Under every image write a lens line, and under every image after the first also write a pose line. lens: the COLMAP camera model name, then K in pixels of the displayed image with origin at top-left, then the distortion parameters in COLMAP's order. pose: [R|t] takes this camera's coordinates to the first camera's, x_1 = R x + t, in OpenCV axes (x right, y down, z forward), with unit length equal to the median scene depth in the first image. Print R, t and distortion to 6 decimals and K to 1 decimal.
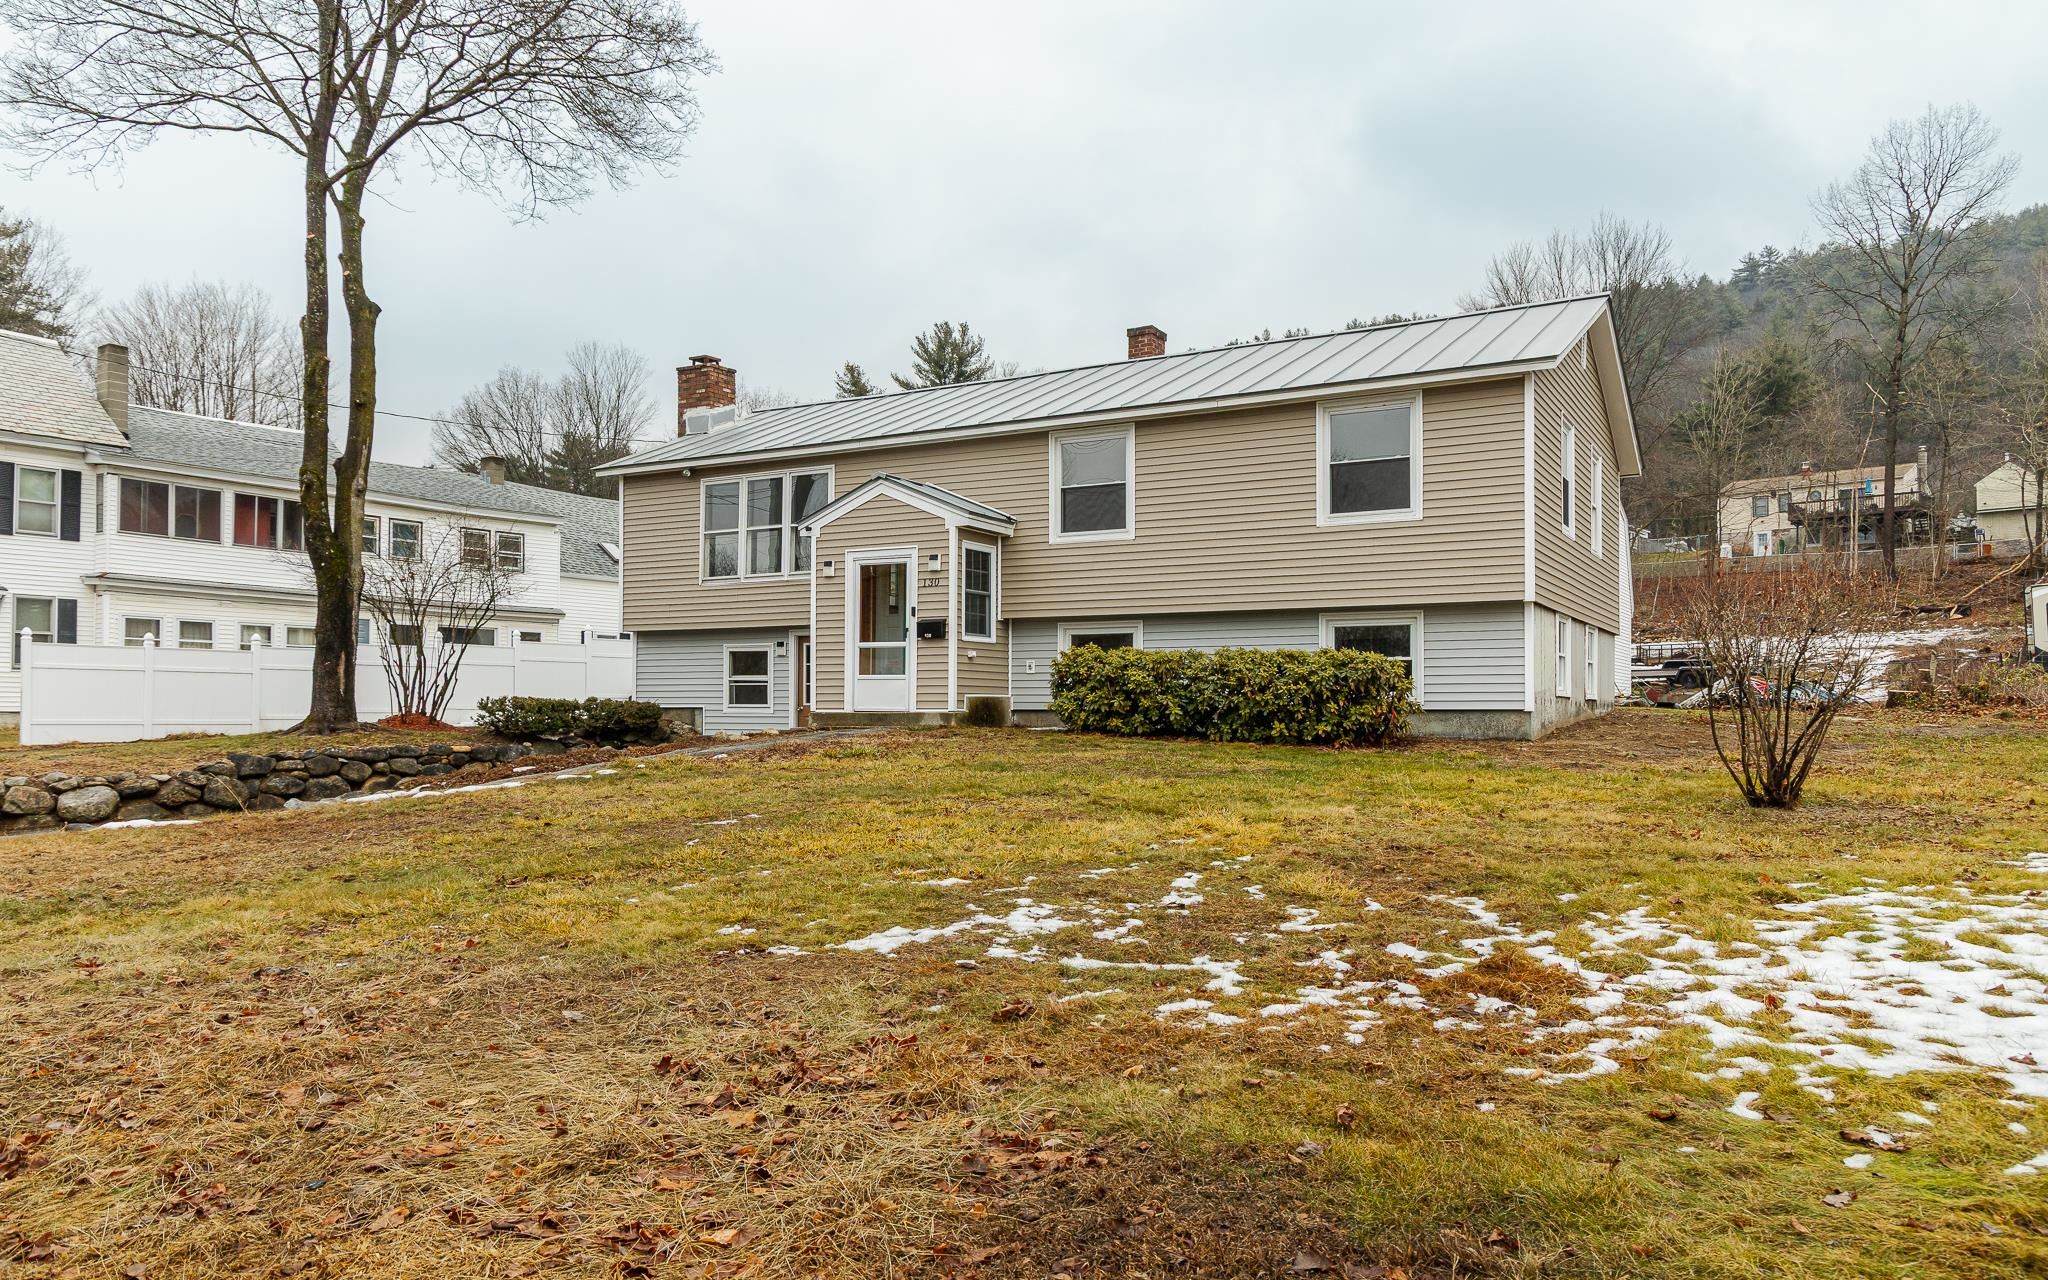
lens RADIAL K [[1422.5, 0, 1015.0], [0, 1422.5, 685.6], [0, 0, 1]] dist [0.015684, 0.005043]
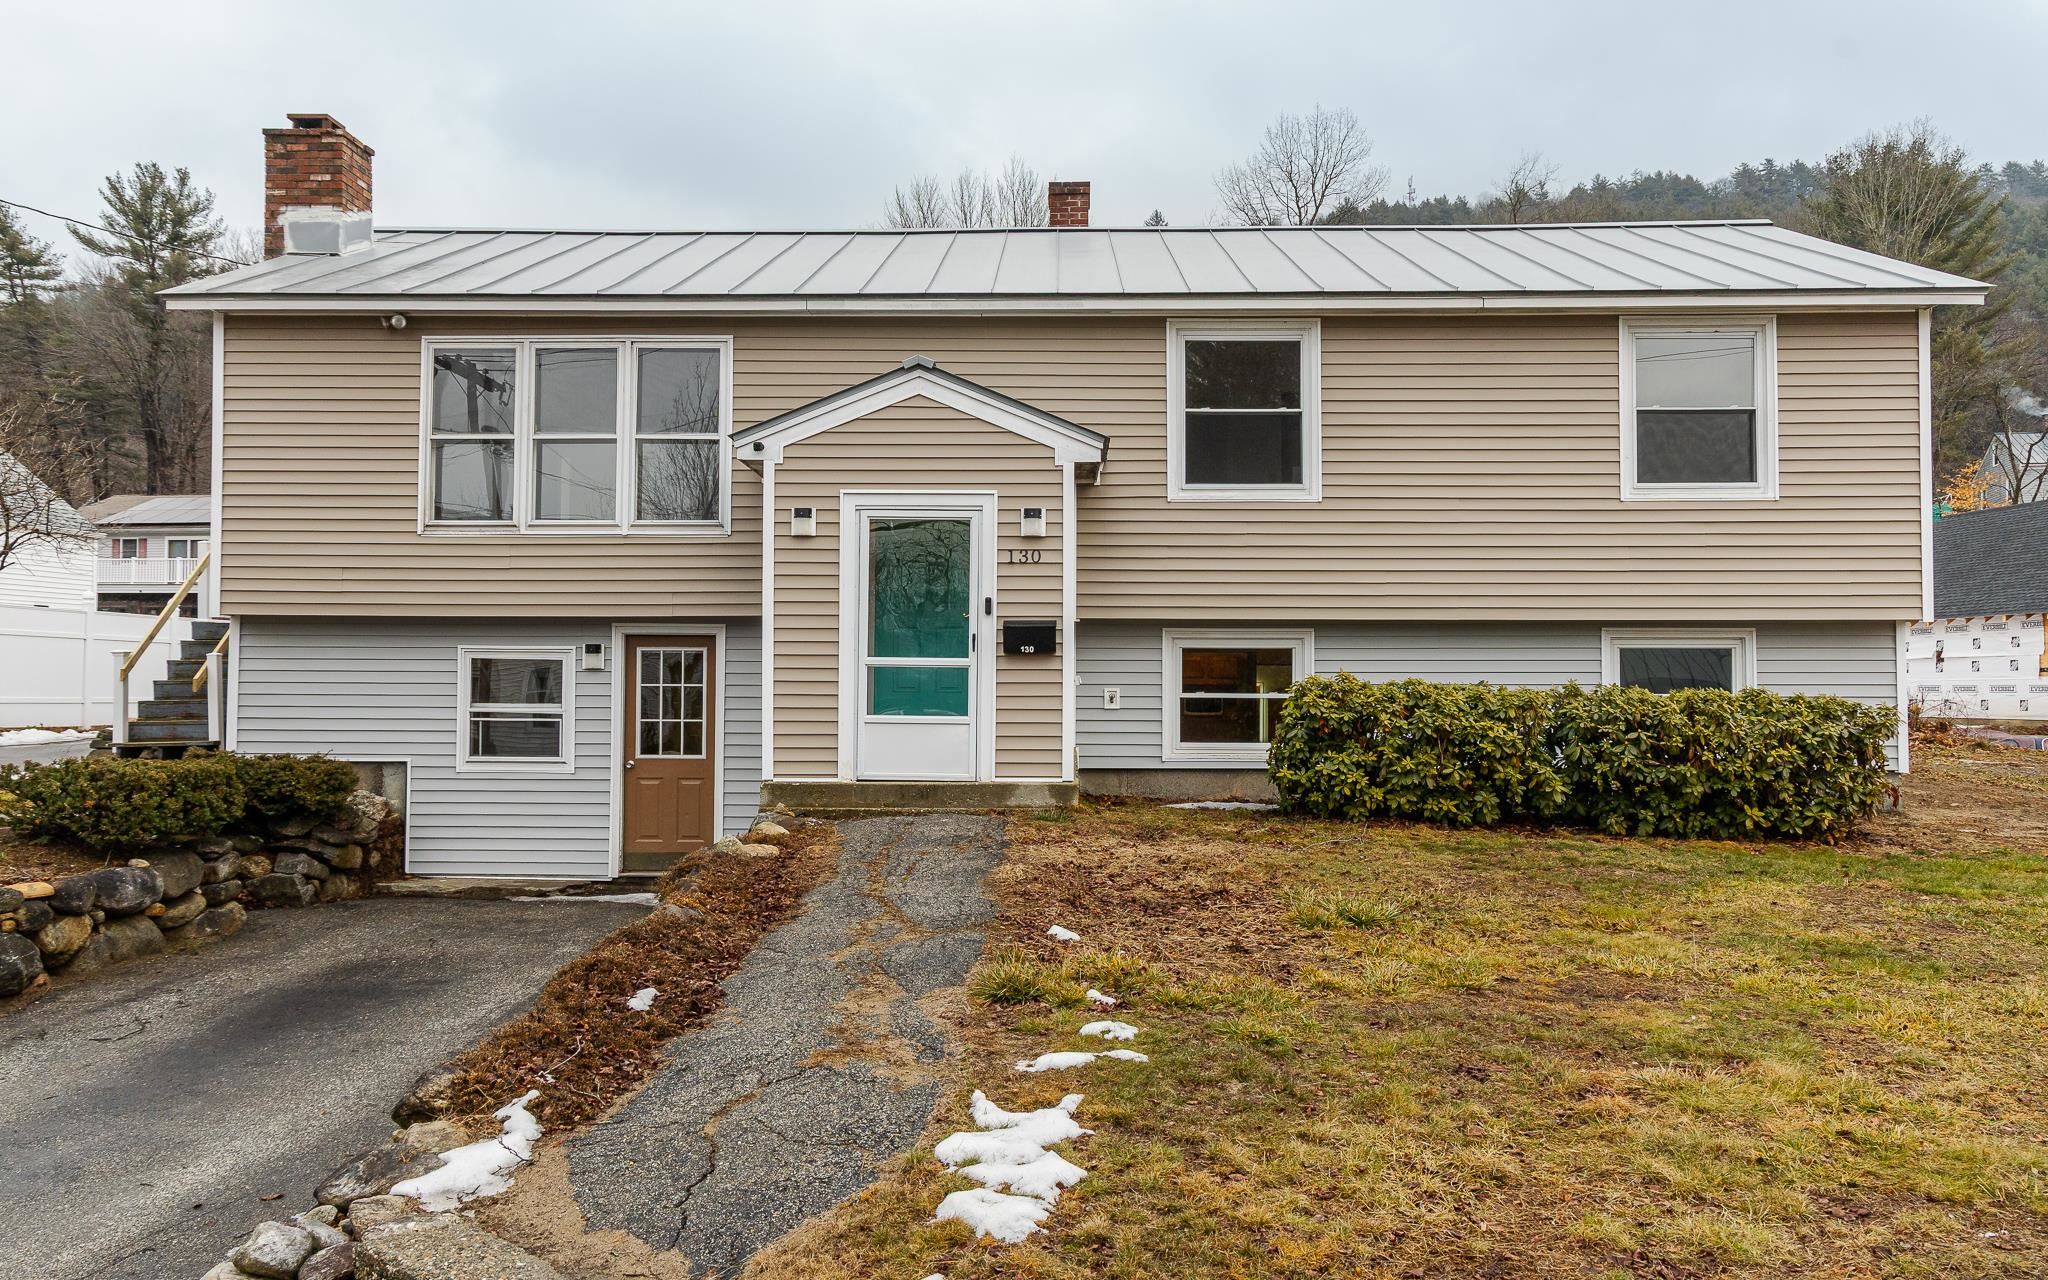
lens RADIAL K [[1603.0, 0, 1007.6], [0, 1603.0, 647.3], [0, 0, 1]] dist [0.015483, 0.004685]
pose [[0.877082, 0.013071, 0.480163, -0.365784], [-0.009985, 0.999910, -0.008980, -0.029060], [-0.480237, 0.003082, 0.877133, 0.422987]]
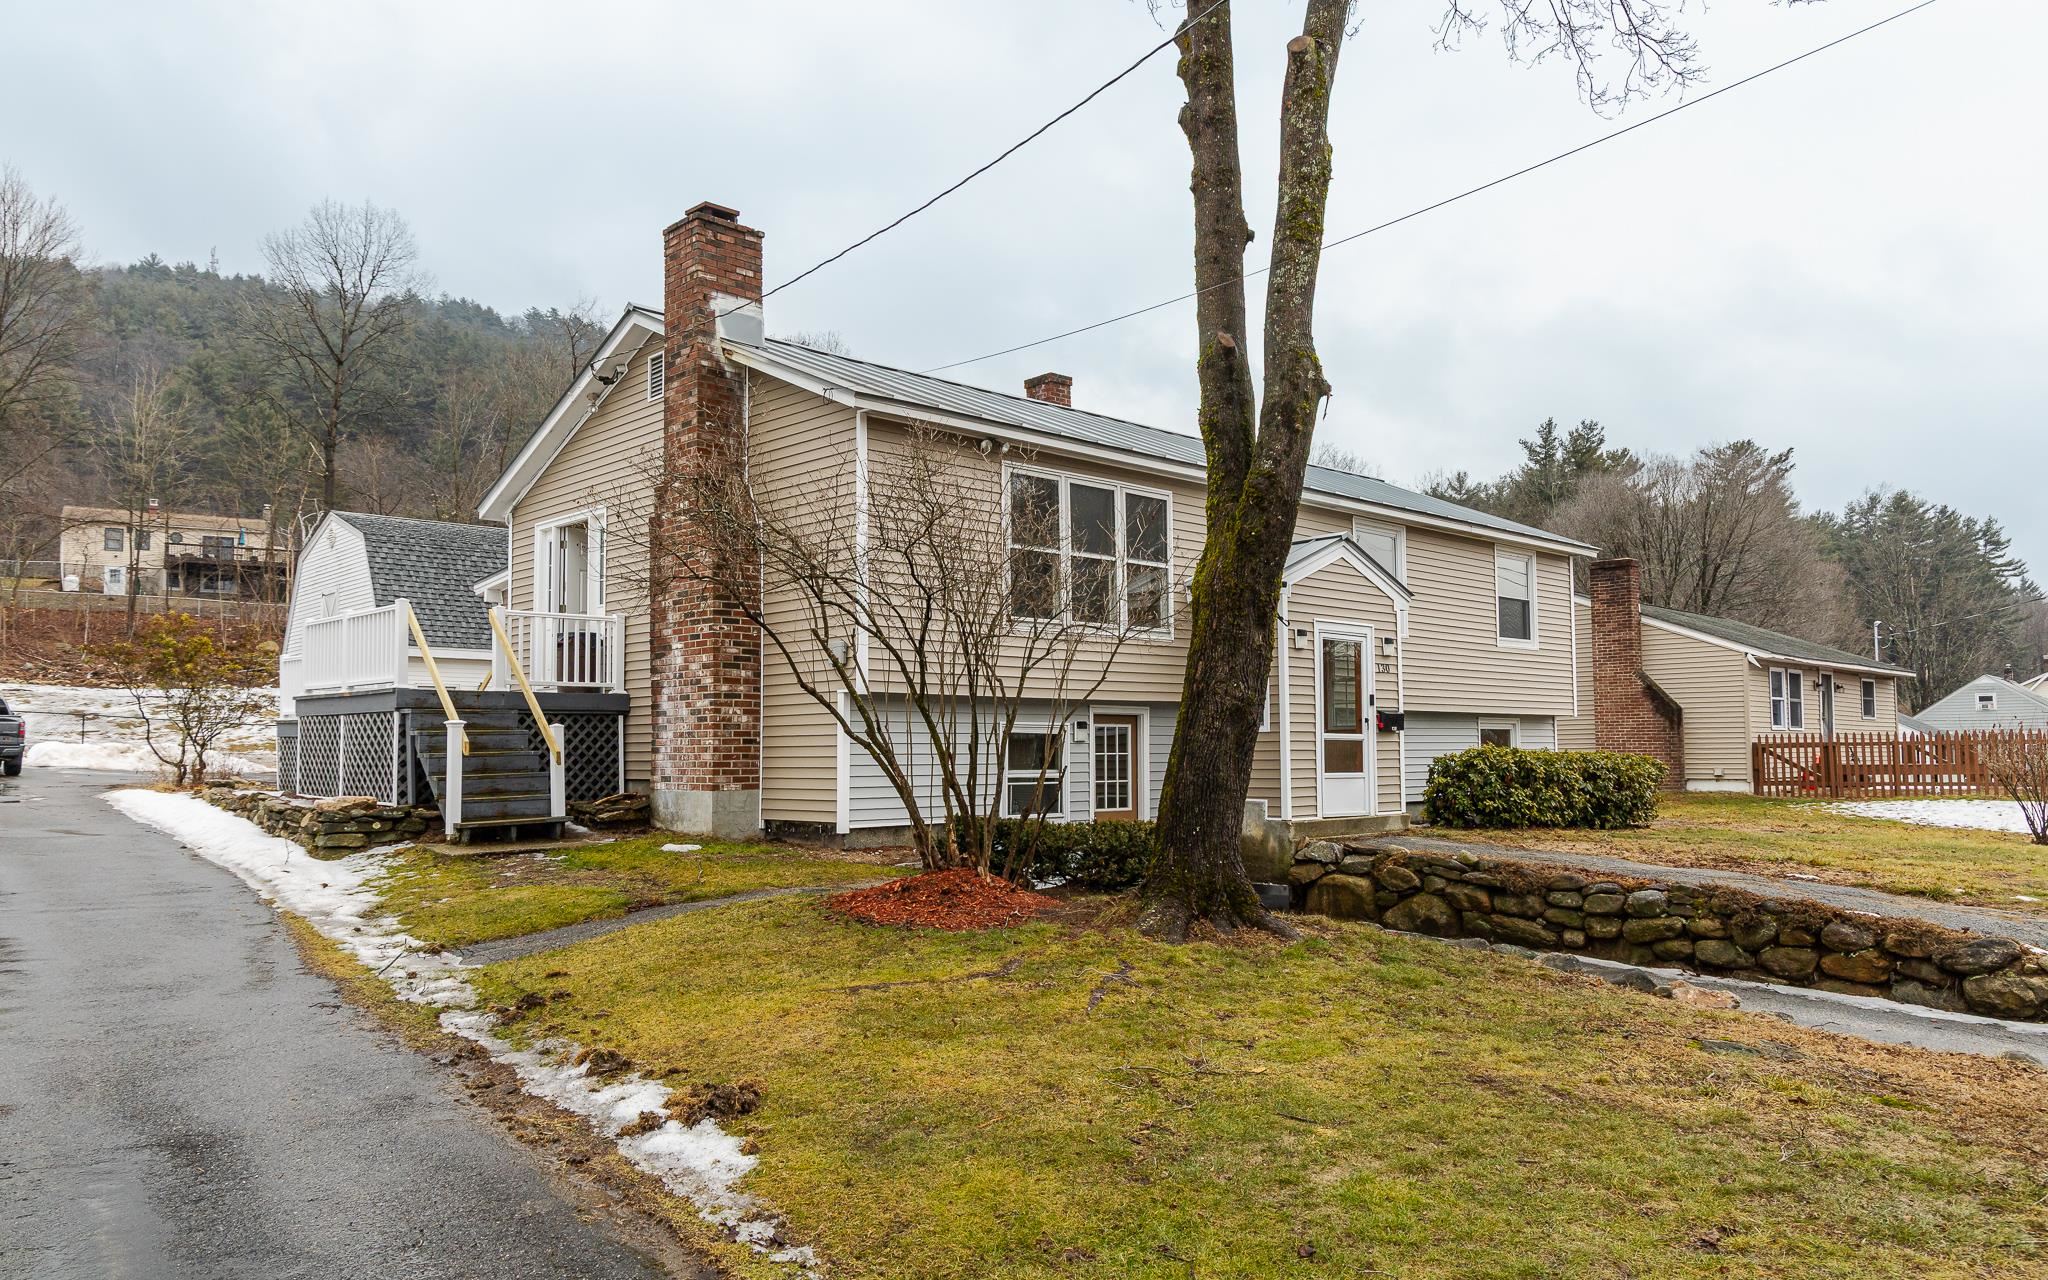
lens RADIAL K [[1422.5, 0, 1015.0], [0, 1422.5, 685.6], [0, 0, 1]] dist [0.015684, 0.005043]
pose [[0.277684, 0.039085, 0.959877, -0.950985], [-0.012023, 0.999235, -0.037209, -0.025188], [-0.960597, -0.001208, 0.277941, 0.947938]]
